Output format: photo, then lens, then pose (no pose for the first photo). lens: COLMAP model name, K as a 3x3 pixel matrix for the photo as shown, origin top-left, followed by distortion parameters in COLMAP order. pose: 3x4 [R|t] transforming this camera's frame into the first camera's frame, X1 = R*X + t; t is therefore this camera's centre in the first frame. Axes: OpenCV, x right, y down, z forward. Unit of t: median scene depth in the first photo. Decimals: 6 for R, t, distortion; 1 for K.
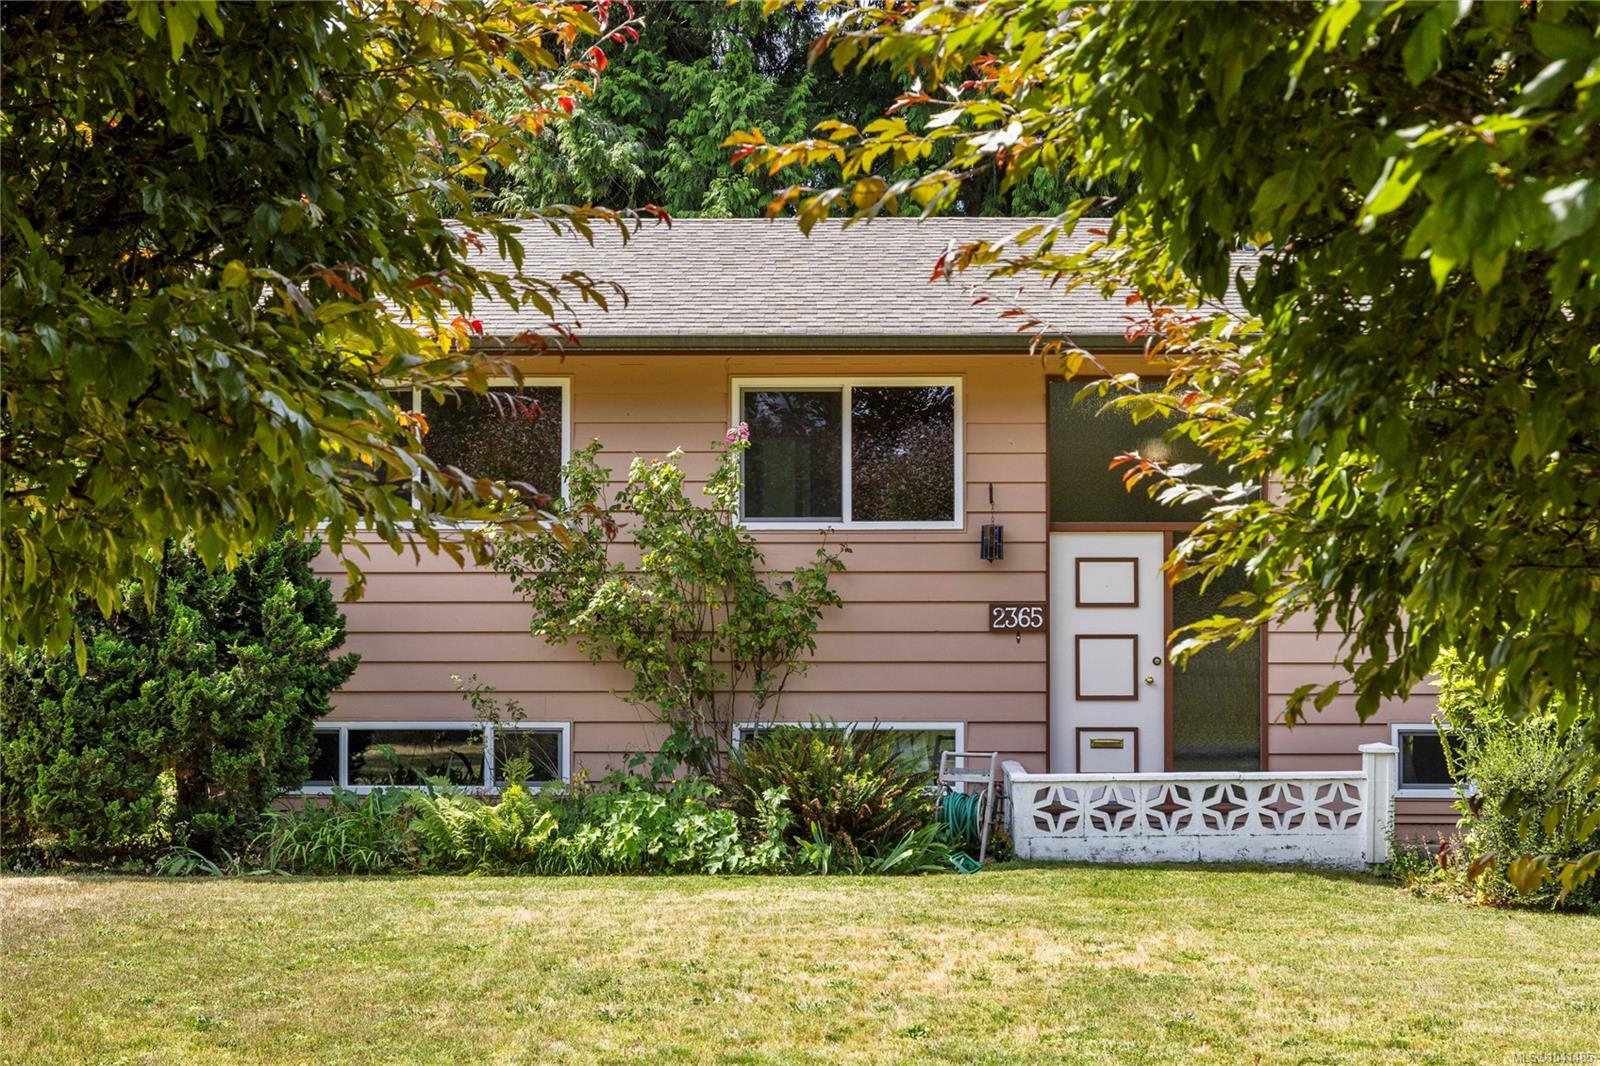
lens RADIAL K [[2482.0, 0, 800.0], [0, 2482.0, 533.0], [0, 0, 1]] dist [-0.015498, -0.100593]
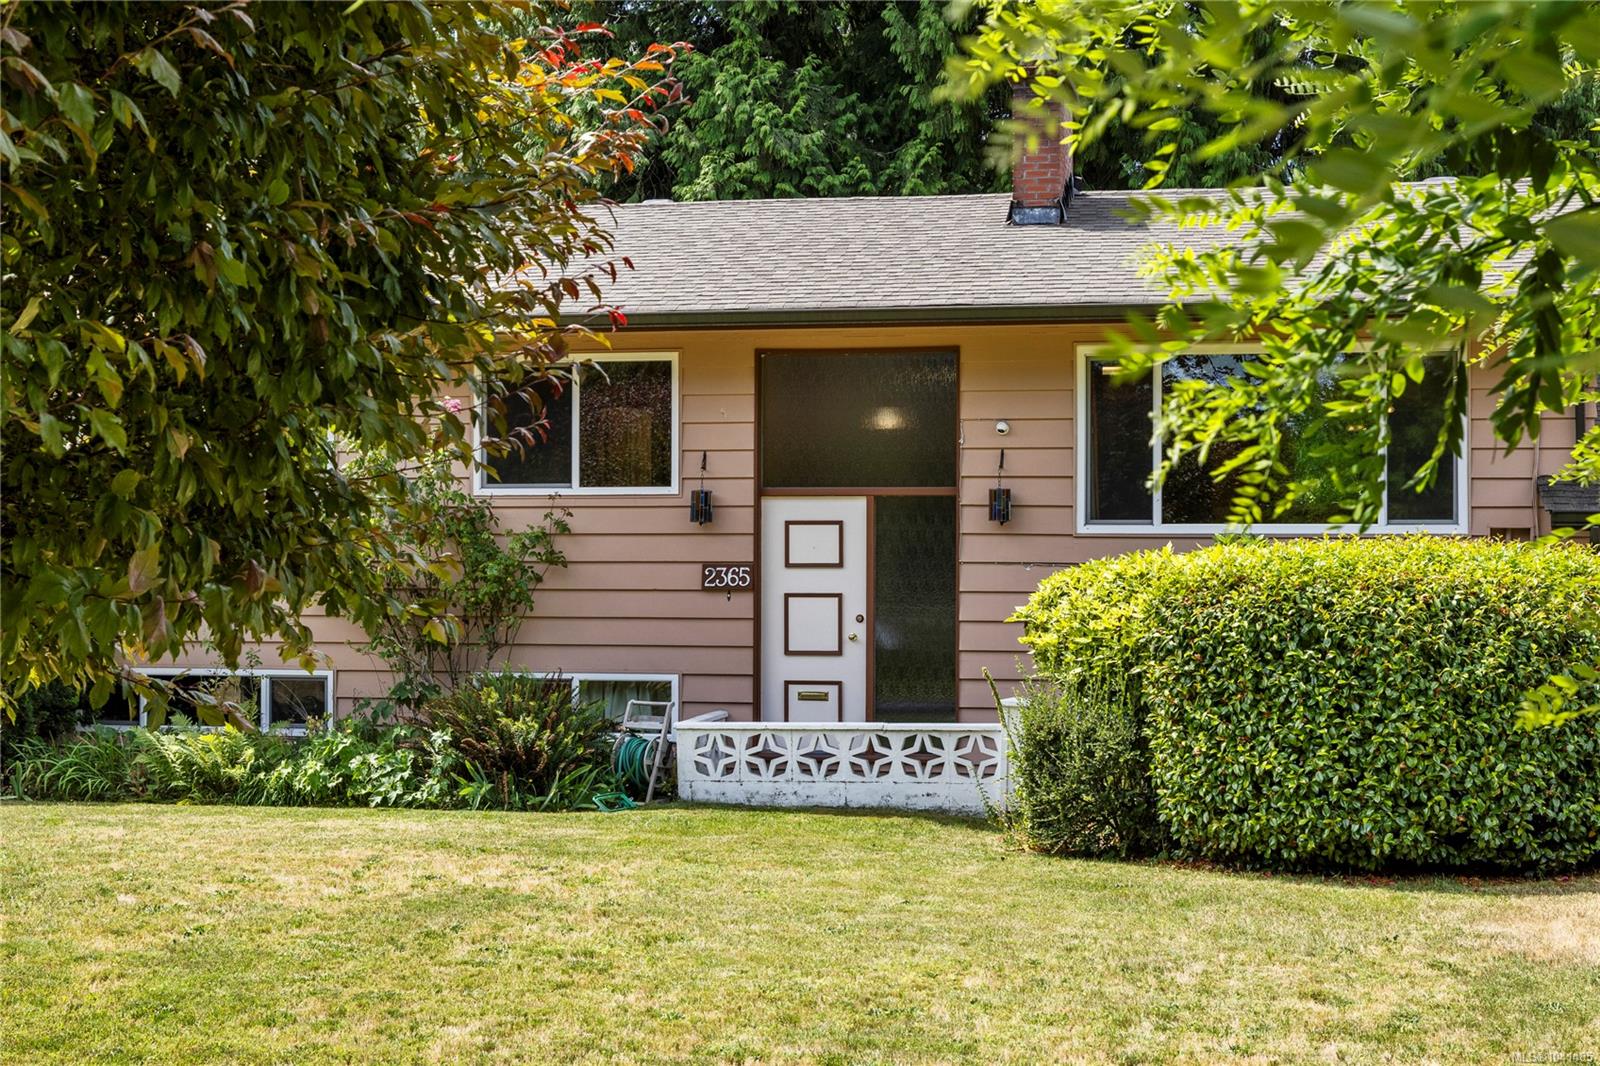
lens RADIAL K [[2482.0, 0, 800.0], [0, 2482.0, 533.0], [0, 0, 1]] dist [-0.015498, -0.100593]
pose [[0.982793, 0.000287, -0.184708, 0.316814], [0.002093, 0.999917, 0.012690, 0.001741], [0.184697, -0.012859, 0.982711, -0.043301]]
